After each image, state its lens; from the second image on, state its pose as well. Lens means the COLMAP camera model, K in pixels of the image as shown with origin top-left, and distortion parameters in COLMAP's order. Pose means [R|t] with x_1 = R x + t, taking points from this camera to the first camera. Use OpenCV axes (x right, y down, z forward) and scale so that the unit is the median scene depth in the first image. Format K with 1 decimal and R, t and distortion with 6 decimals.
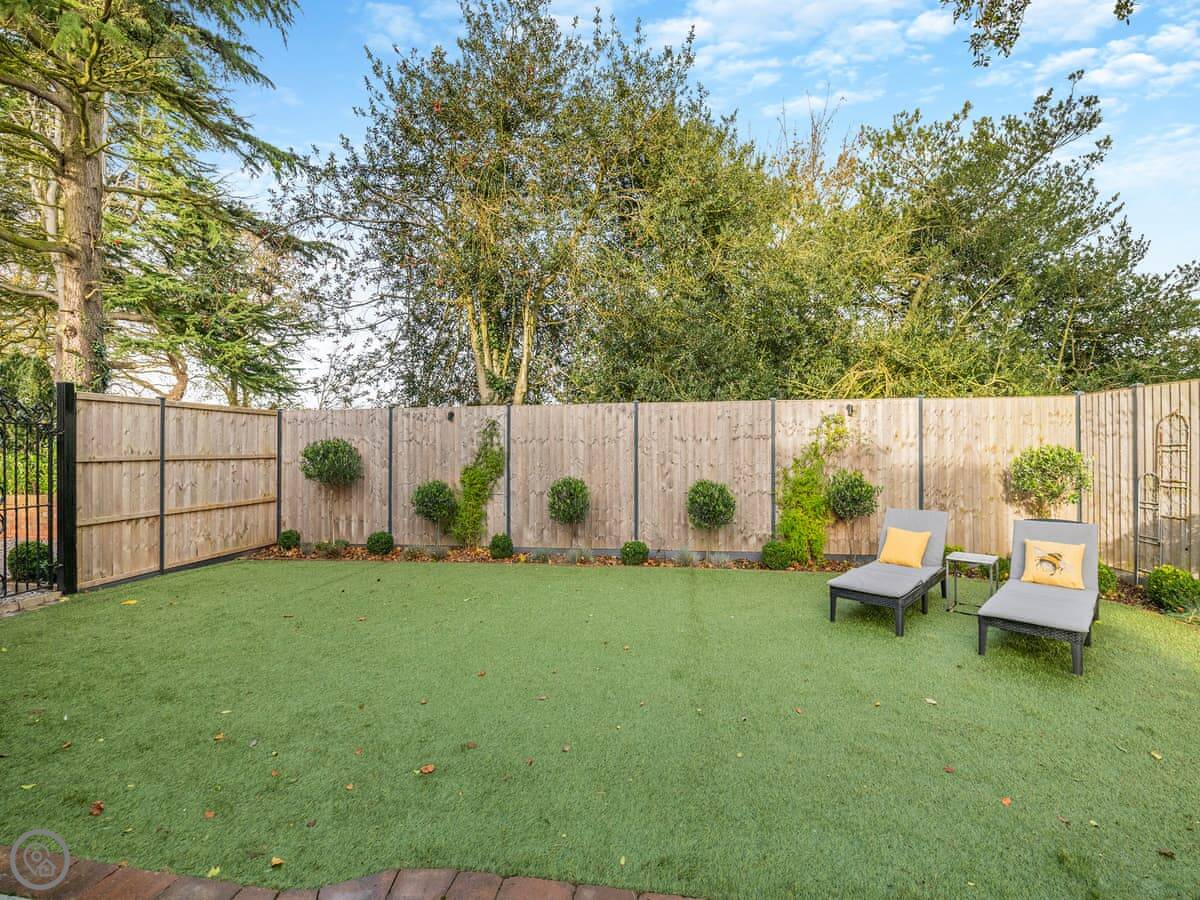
lens RADIAL K [[541.2, 0, 601.3], [0, 541.2, 440.3], [0, 0, 1]] dist [-0.001925, -0.000444]
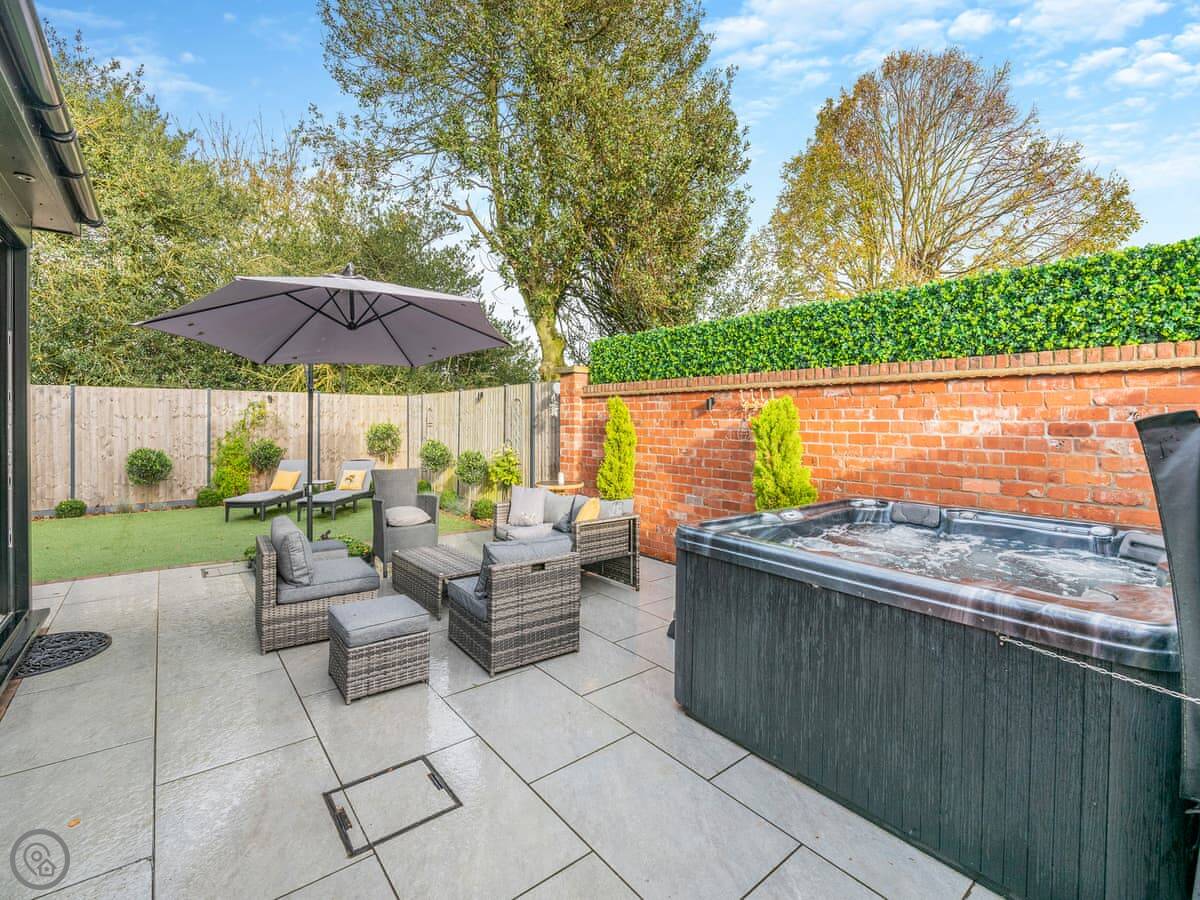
lens RADIAL K [[540.5, 0, 605.3], [0, 540.5, 425.0], [0, 0, 1]] dist [-0.003907, -0.001391]
pose [[0.661716, 0.000630, 0.749754, -0.049209], [-0.014360, 0.999827, 0.011834, -0.014540], [-0.749617, -0.018598, 0.661610, -0.689679]]
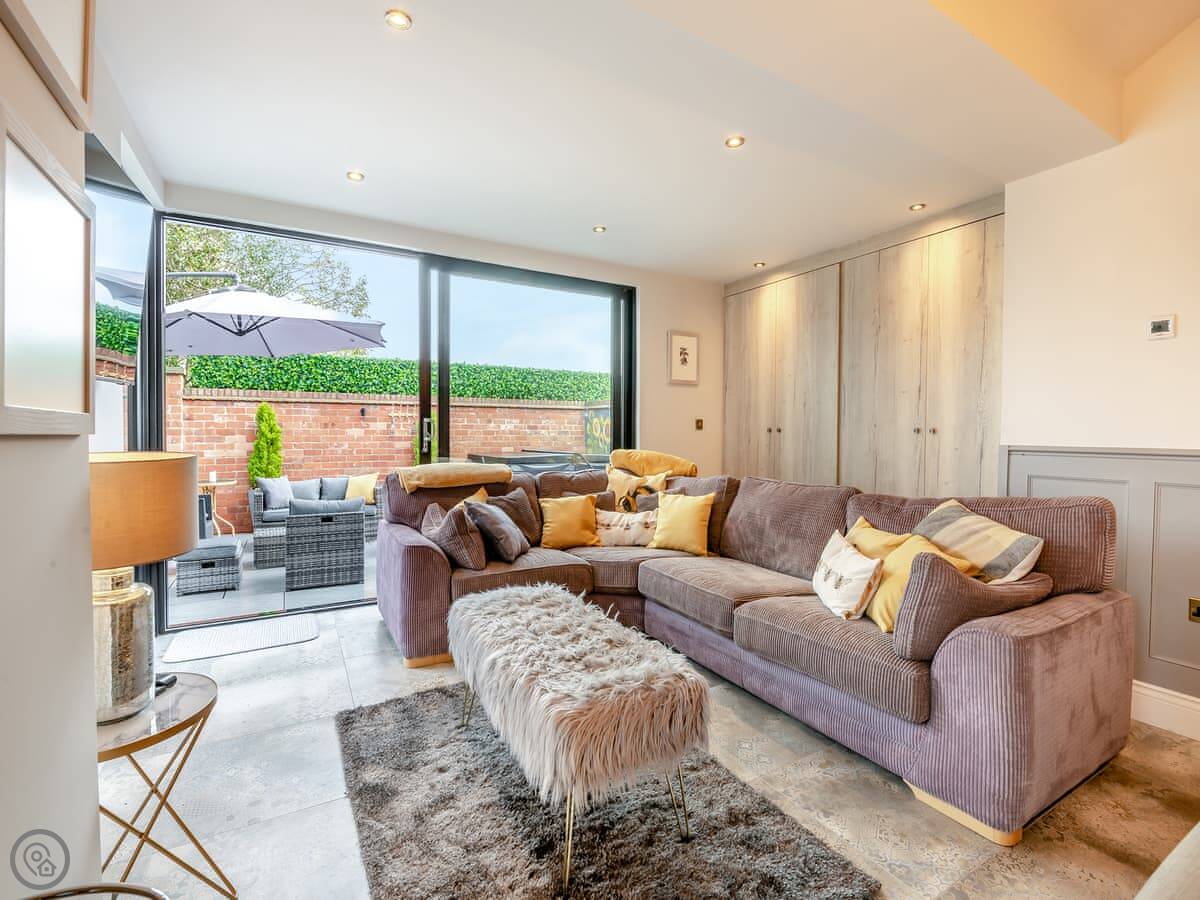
lens RADIAL K [[541.2, 0, 601.3], [0, 541.2, 440.3], [0, 0, 1]] dist [-0.001925, -0.000444]
pose [[-0.625478, -0.009742, 0.780181, -0.618208], [-0.006228, 0.999953, 0.007494, 0.011435], [-0.780217, -0.000172, -0.625509, 0.051684]]
